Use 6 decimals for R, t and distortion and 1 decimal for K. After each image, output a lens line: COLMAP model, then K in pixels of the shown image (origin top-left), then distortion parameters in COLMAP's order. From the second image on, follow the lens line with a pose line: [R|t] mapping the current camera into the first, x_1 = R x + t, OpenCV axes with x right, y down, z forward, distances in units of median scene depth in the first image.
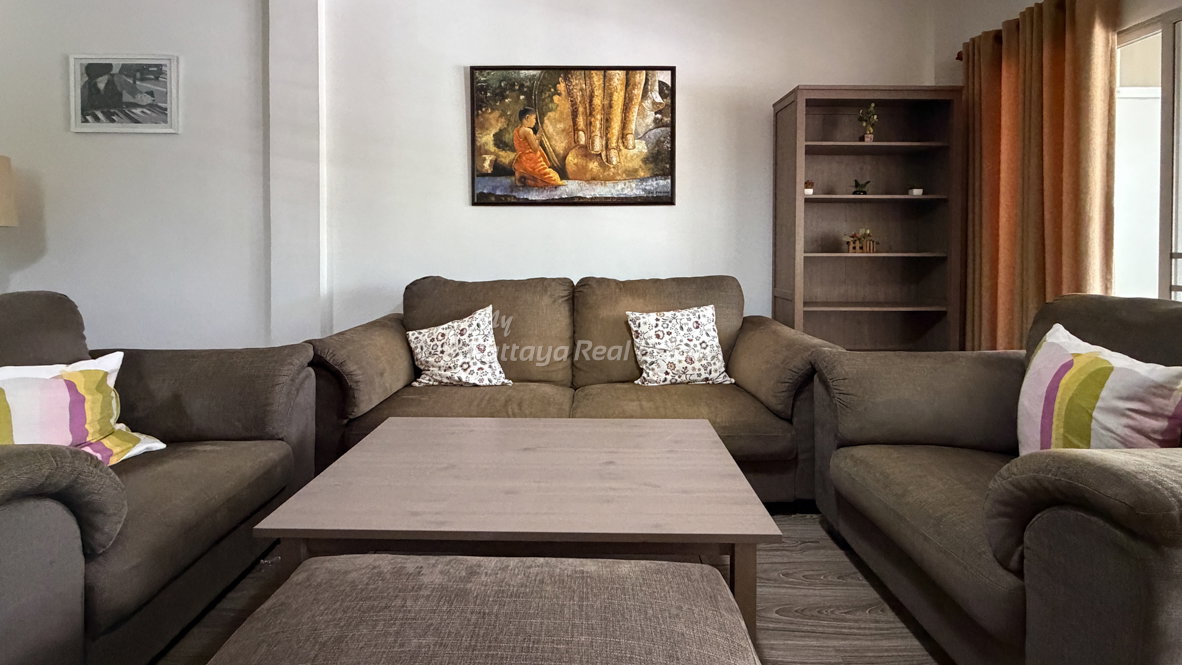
lens RADIAL K [[513.6, 0, 589.8], [0, 513.6, 256.1], [0, 0, 1]] dist [0.000791, 0.000017]
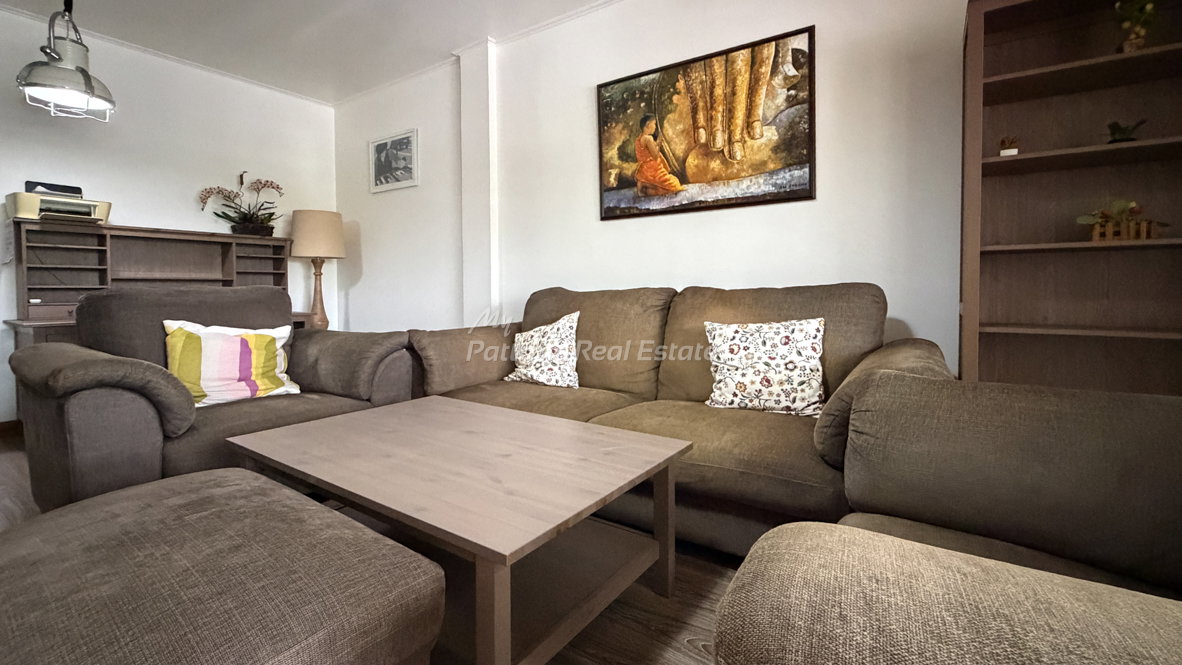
lens RADIAL K [[500.8, 0, 610.3], [0, 500.8, 303.6], [0, 0, 1]] dist [0.001243, -0.000122]
pose [[0.830438, 0.005924, -0.557079, 0.348520], [0.000487, 0.999935, 0.011360, 0.057186], [0.557111, -0.009705, 0.830382, 0.173319]]
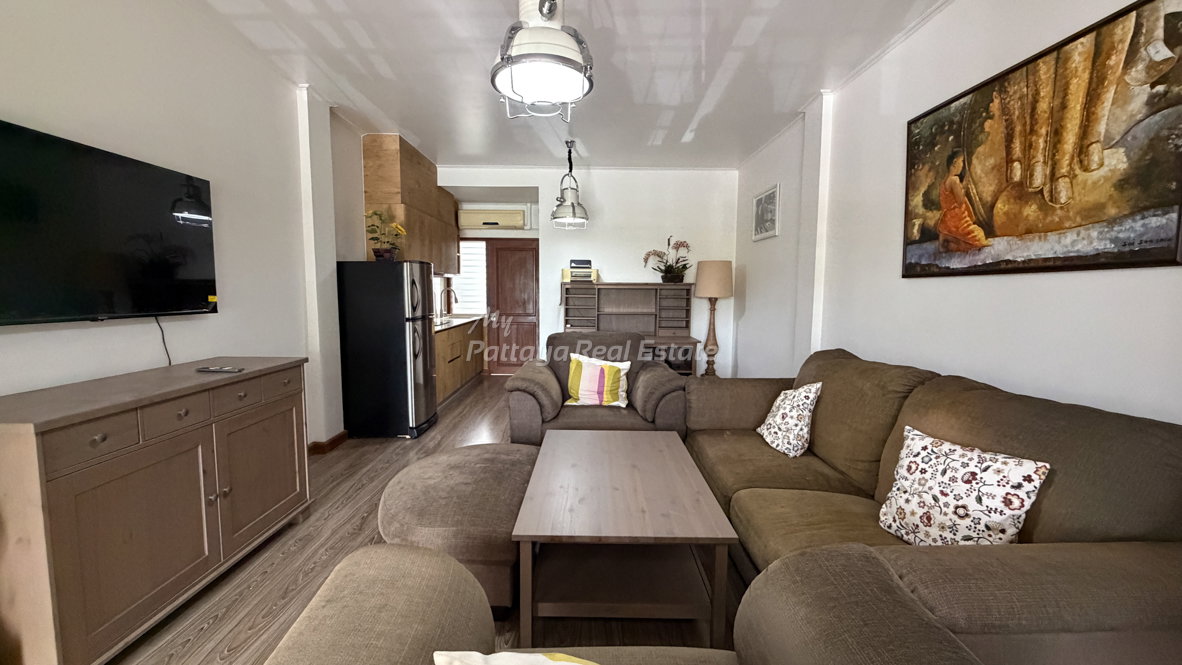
lens RADIAL K [[497.2, 0, 591.0], [0, 497.2, 332.5], [0, 0, 1]] dist [0.000277, -0.000013]
pose [[-0.023752, 0.086973, -0.995927, 0.667585], [-0.019539, 0.995978, 0.087444, -0.068295], [0.999527, 0.021537, -0.021957, 0.470827]]
